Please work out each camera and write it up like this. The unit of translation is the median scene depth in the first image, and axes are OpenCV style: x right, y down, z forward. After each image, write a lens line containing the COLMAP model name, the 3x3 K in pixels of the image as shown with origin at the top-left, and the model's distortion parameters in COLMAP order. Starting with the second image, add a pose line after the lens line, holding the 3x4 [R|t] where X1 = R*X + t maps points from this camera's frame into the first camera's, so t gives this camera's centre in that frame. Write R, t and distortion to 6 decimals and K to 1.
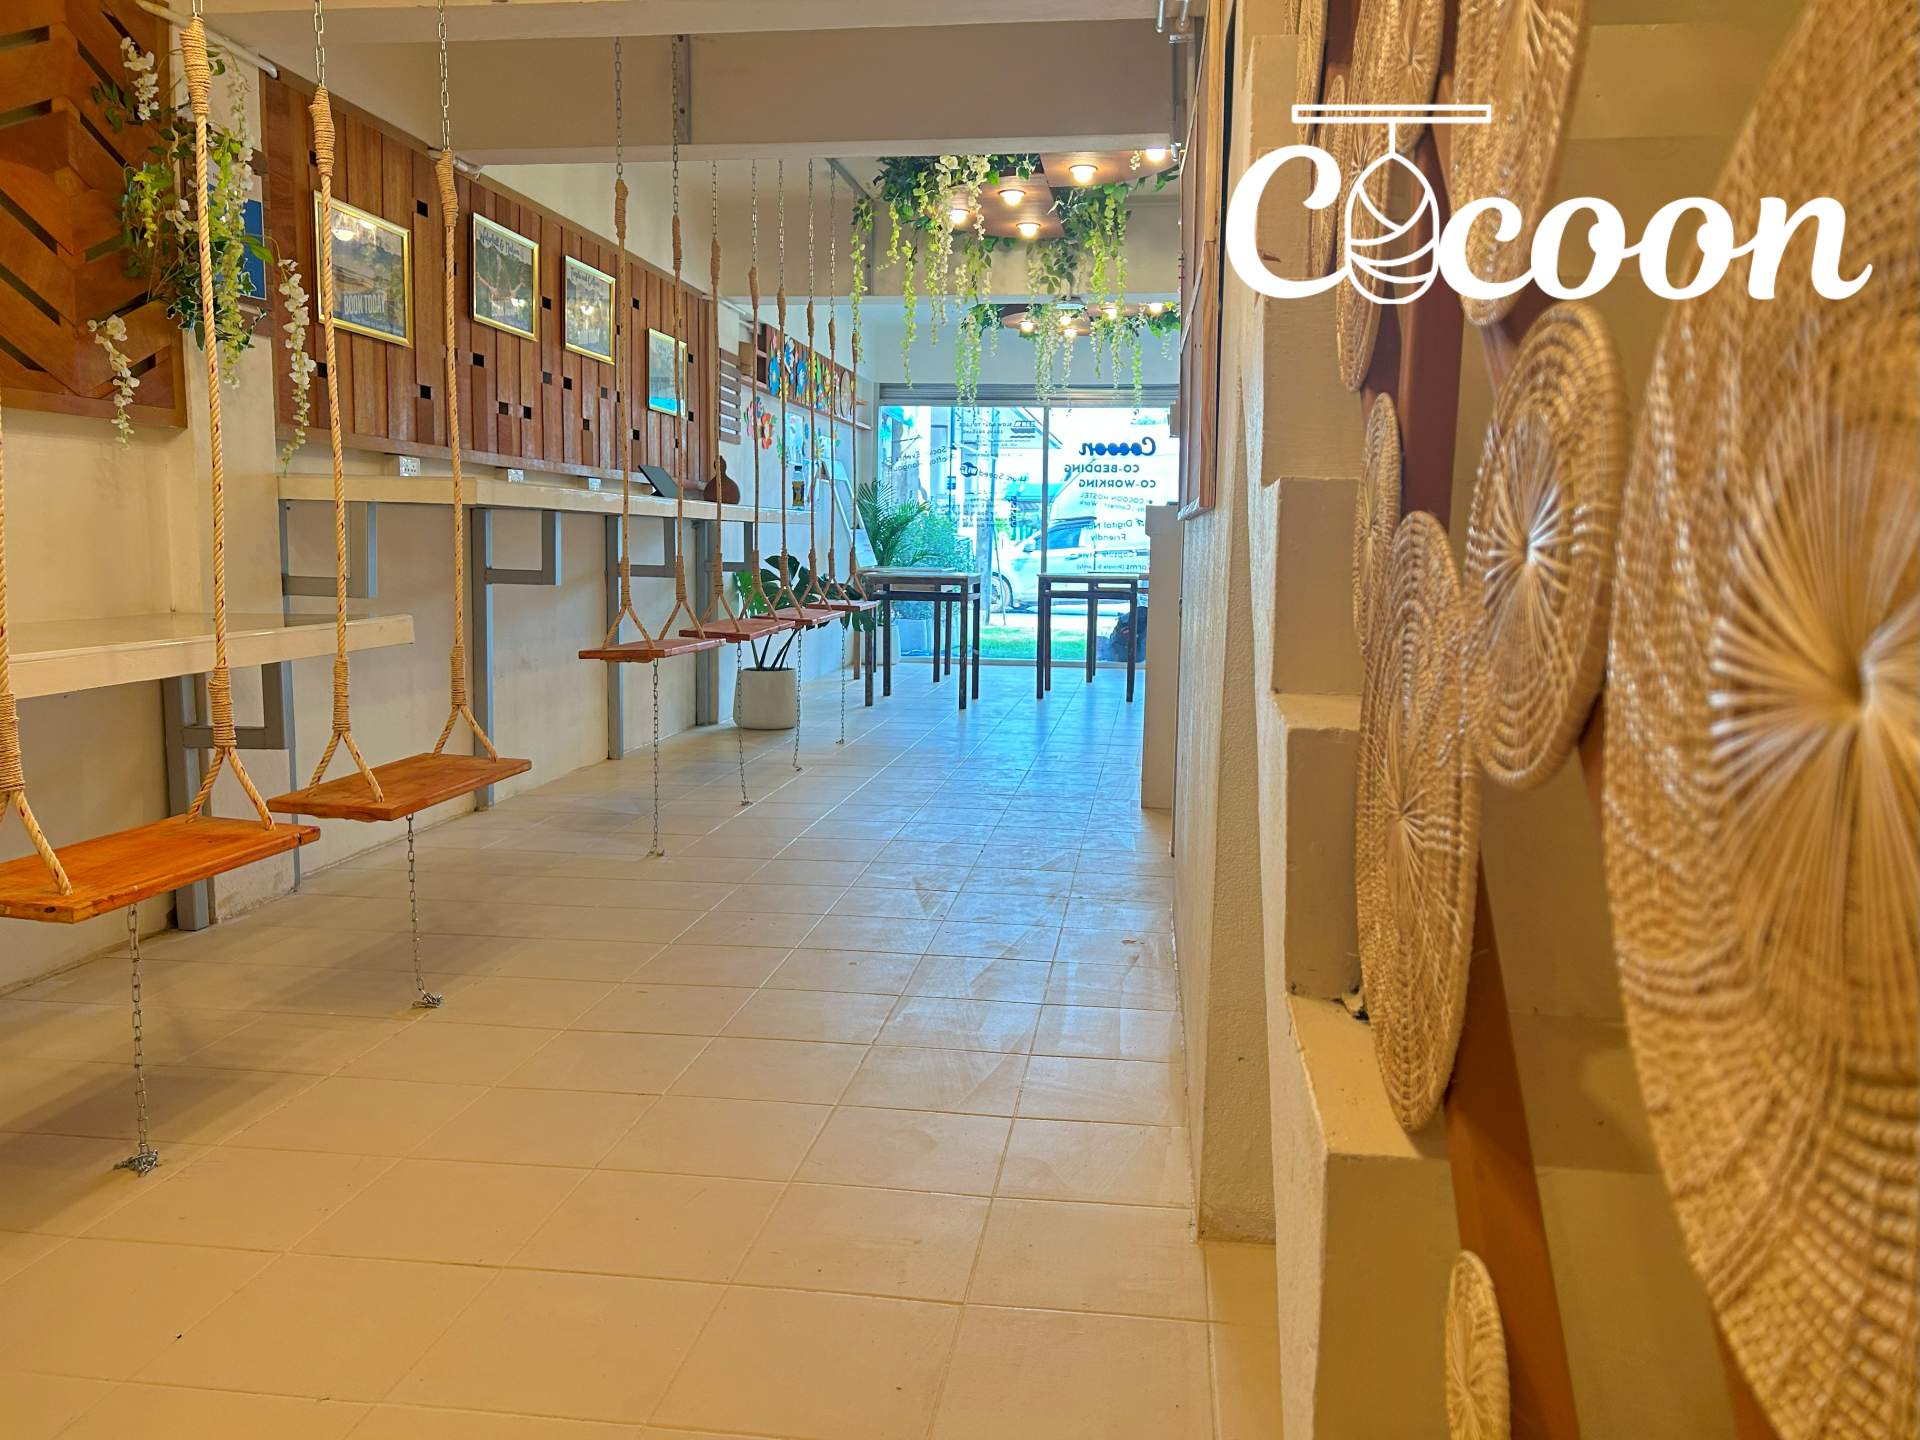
lens RADIAL K [[1475.9, 0, 960.0], [0, 1475.9, 720.0], [0, 0, 1]] dist [0.003469, 0.006748]
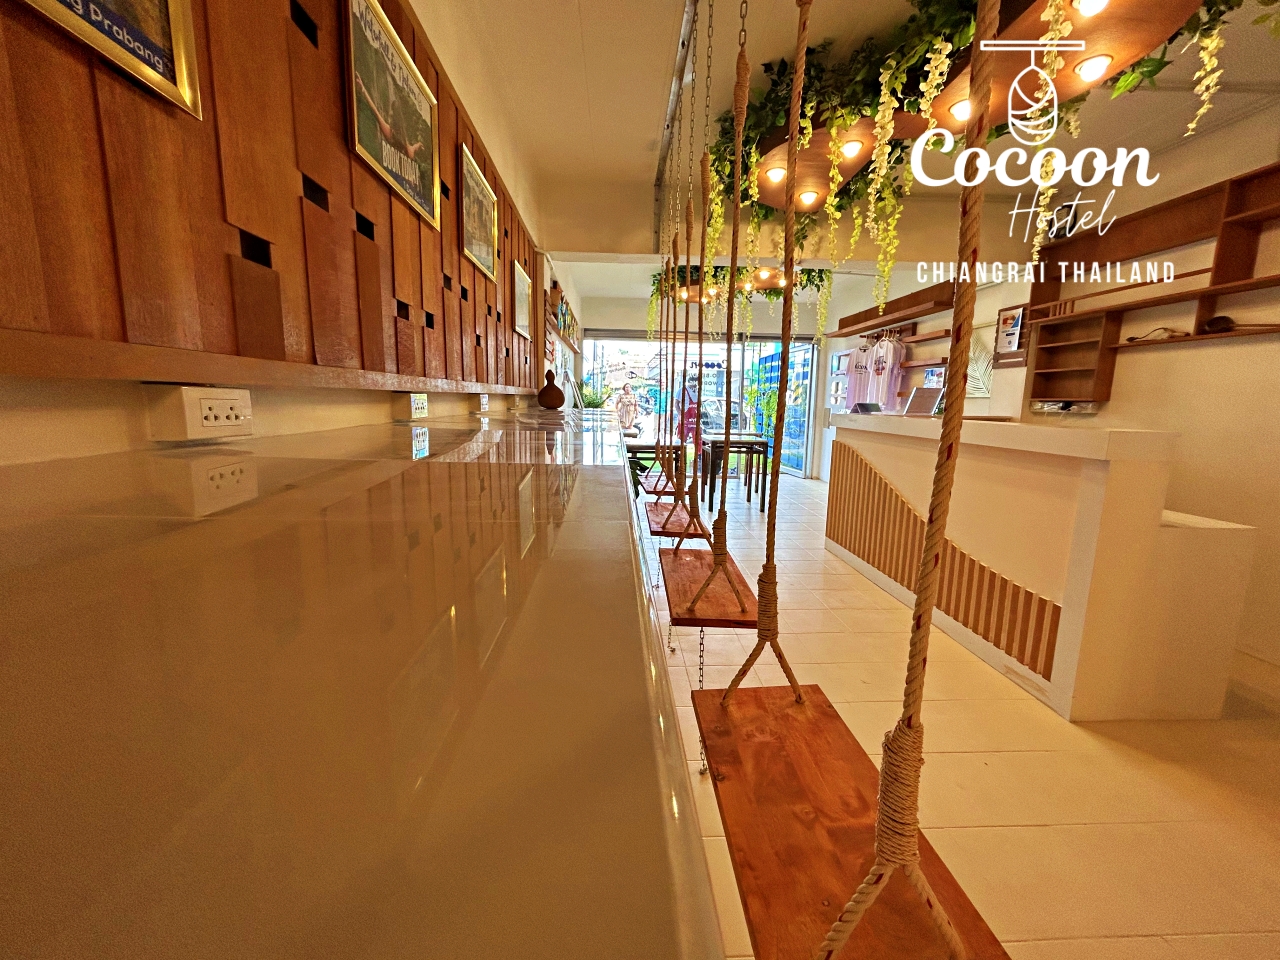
lens RADIAL K [[519.4, 0, 640.0], [0, 519.4, 480.0], [0, 0, 1]] dist [0.002608, 0.000462]
pose [[0.981531, -0.030640, 0.188835, -0.282240], [0.022871, 0.998805, 0.043184, -0.156644], [-0.189933, -0.038067, 0.981059, 0.832984]]
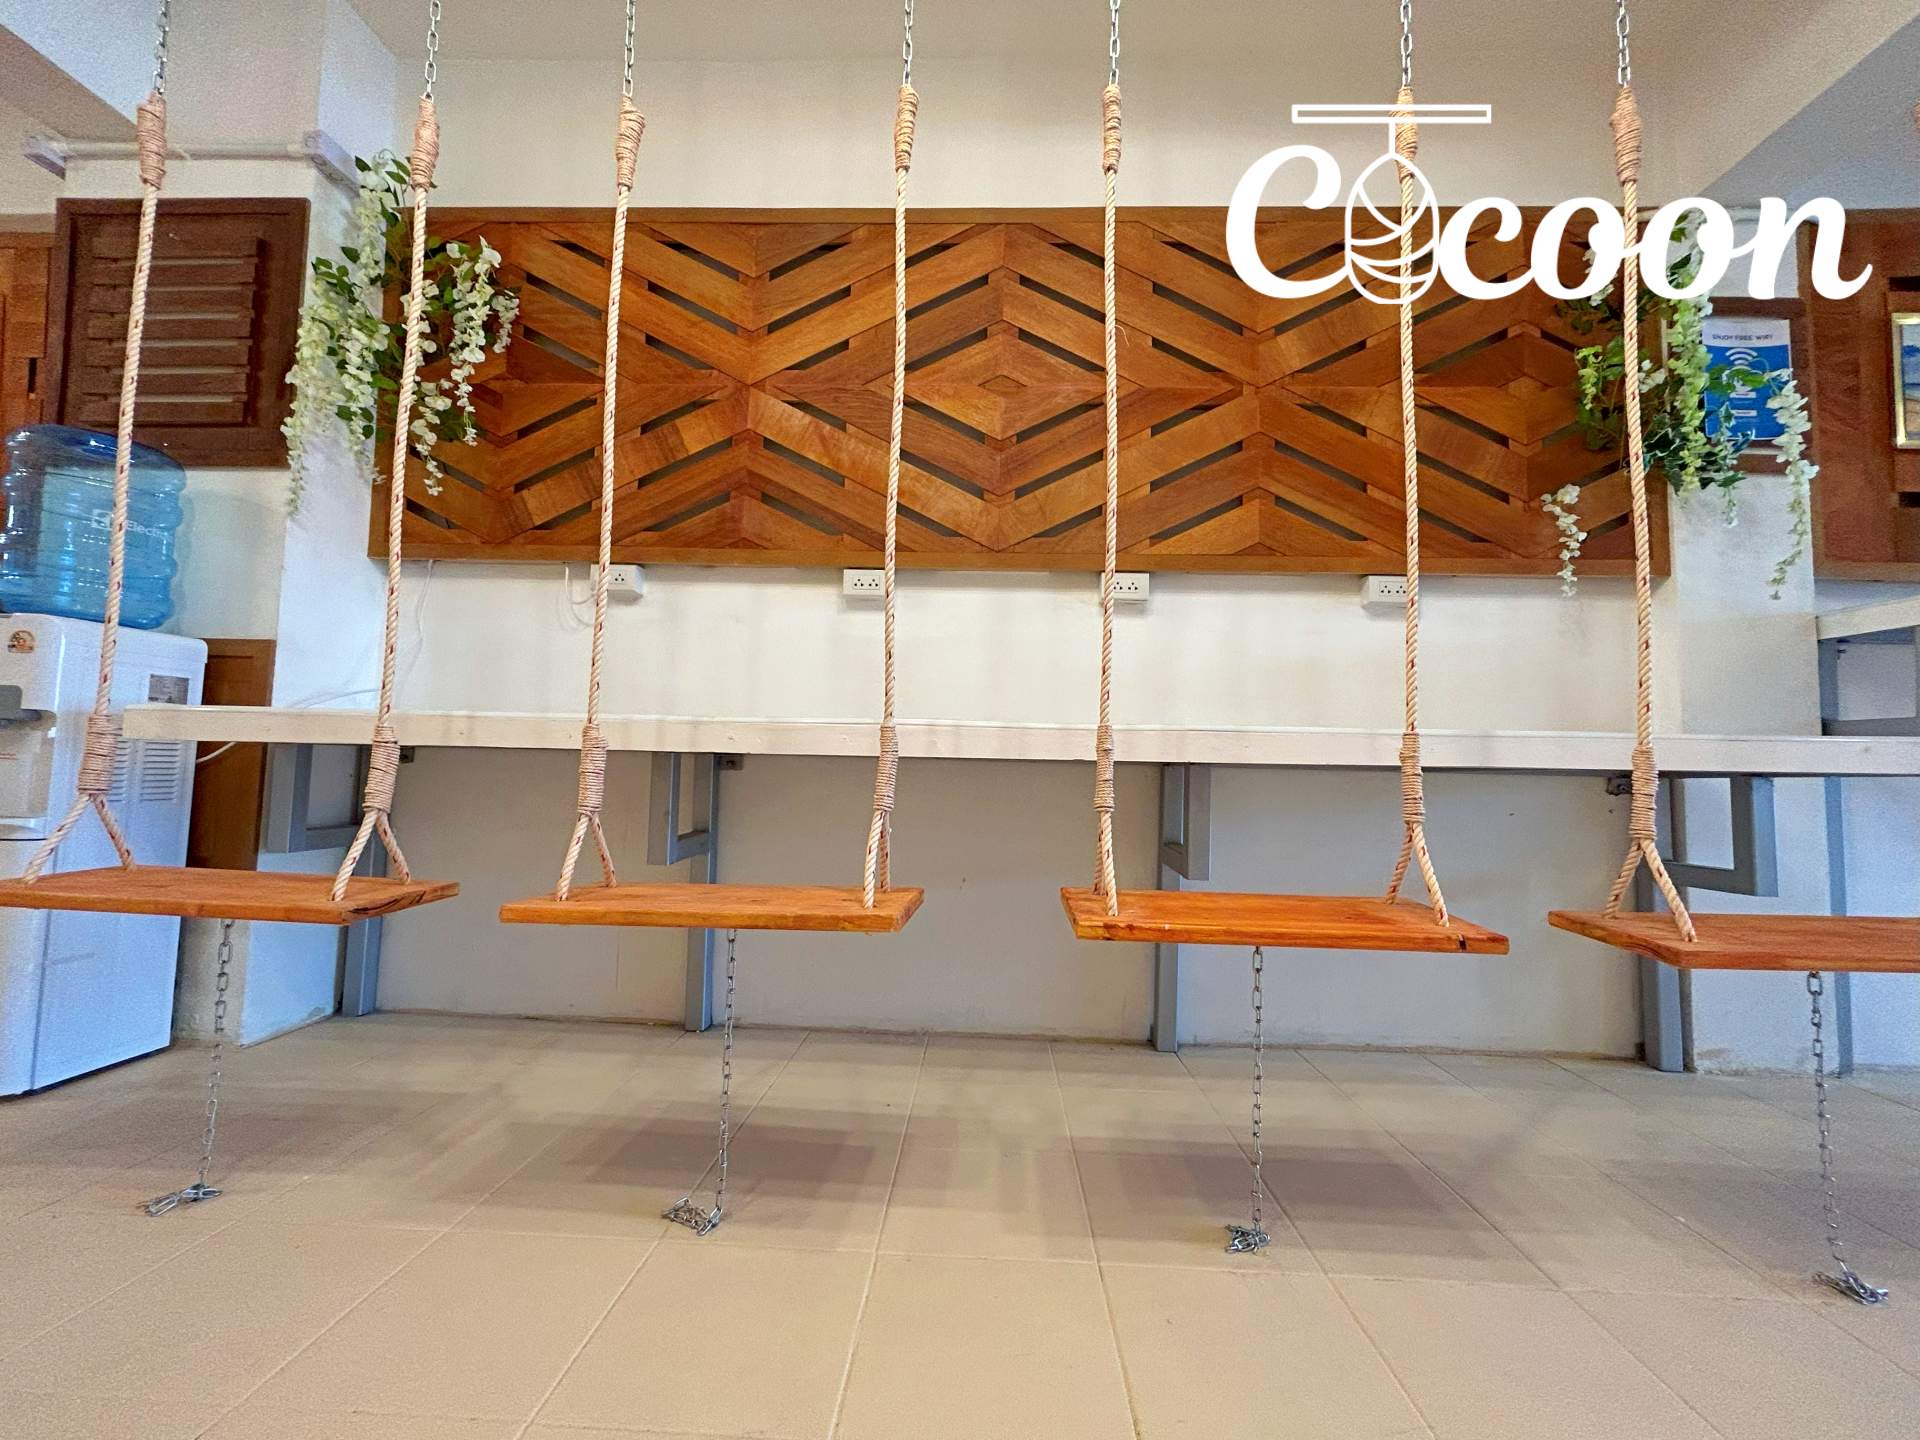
lens RADIAL K [[779.0, 0, 960.0], [0, 779.0, 720.0], [0, 0, 1]] dist [0.002608, 0.000462]
pose [[0.106704, -0.081398, -0.990953, -0.026070], [-0.140034, 0.985479, -0.096027, 0.021861], [0.984380, 0.149014, 0.093756, 0.359327]]
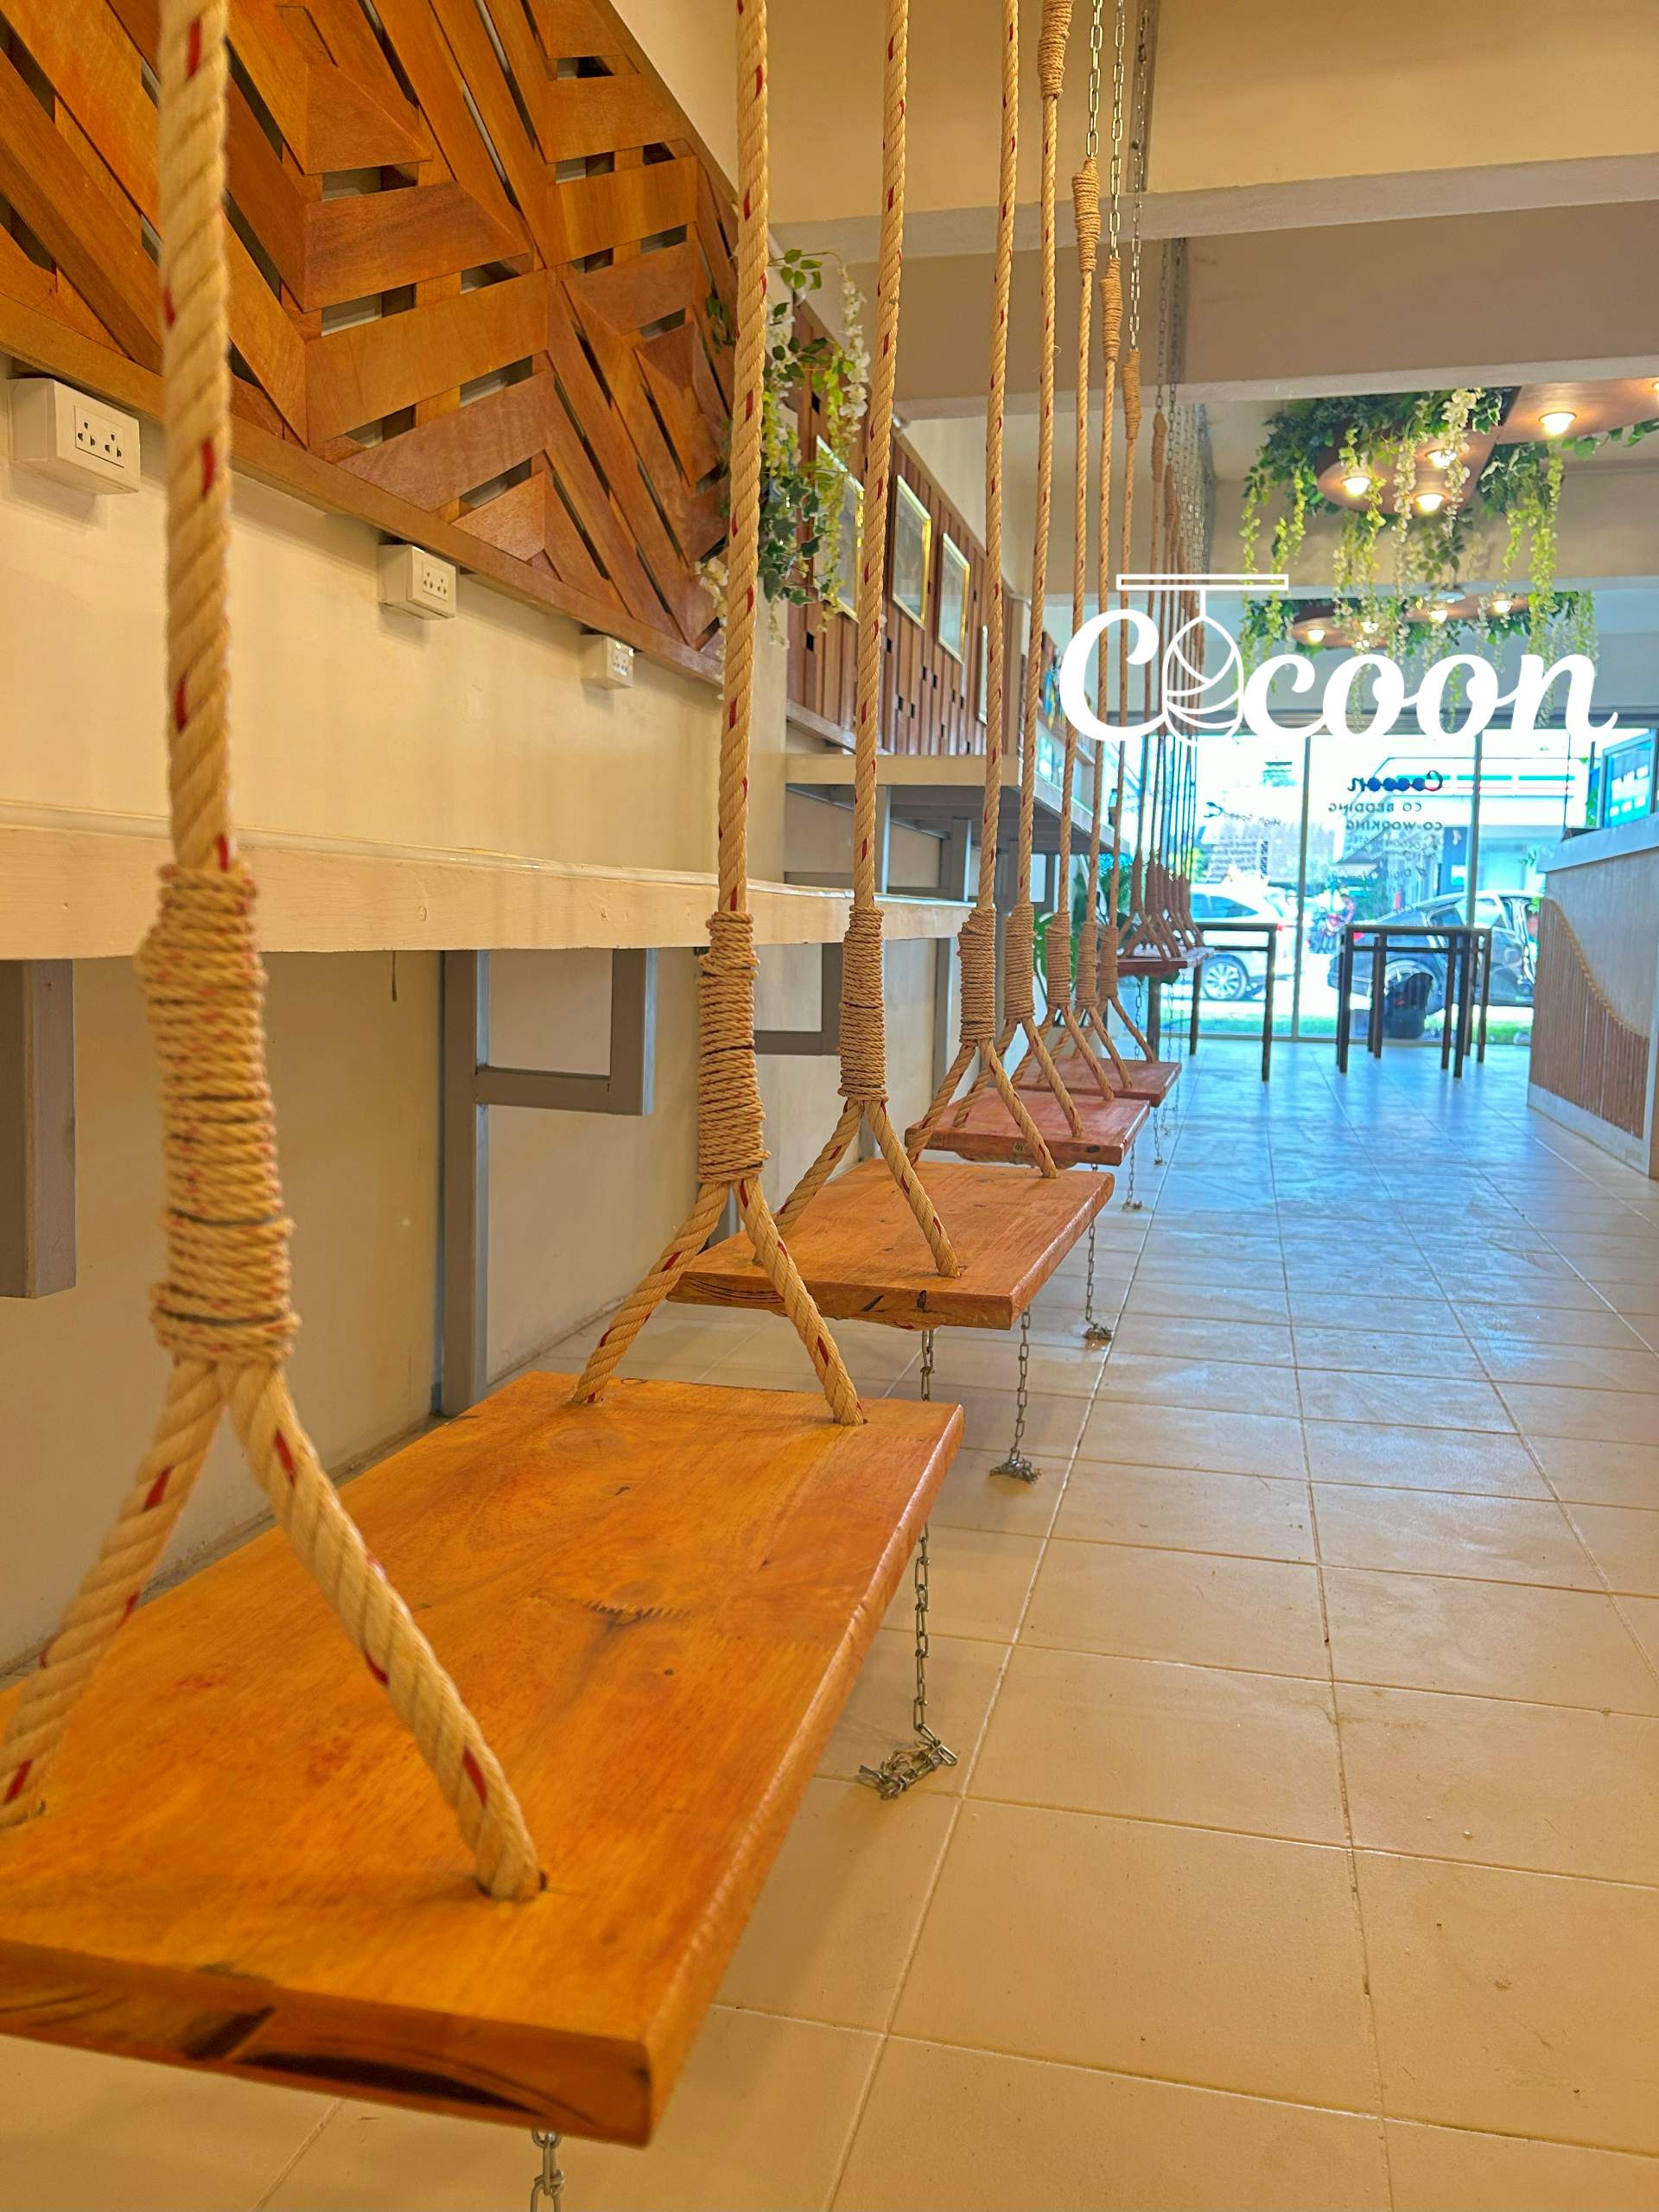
lens RADIAL K [[1678.8, 0, 830.4], [0, 1678.8, 1091.2], [0, 0, 1]] dist [0.067596, -0.057362]
pose [[0.994885, 0.015891, -0.099756, -0.282047], [-0.018083, 0.999614, -0.021104, 0.048084], [0.099382, 0.022800, 0.994788, 0.002552]]
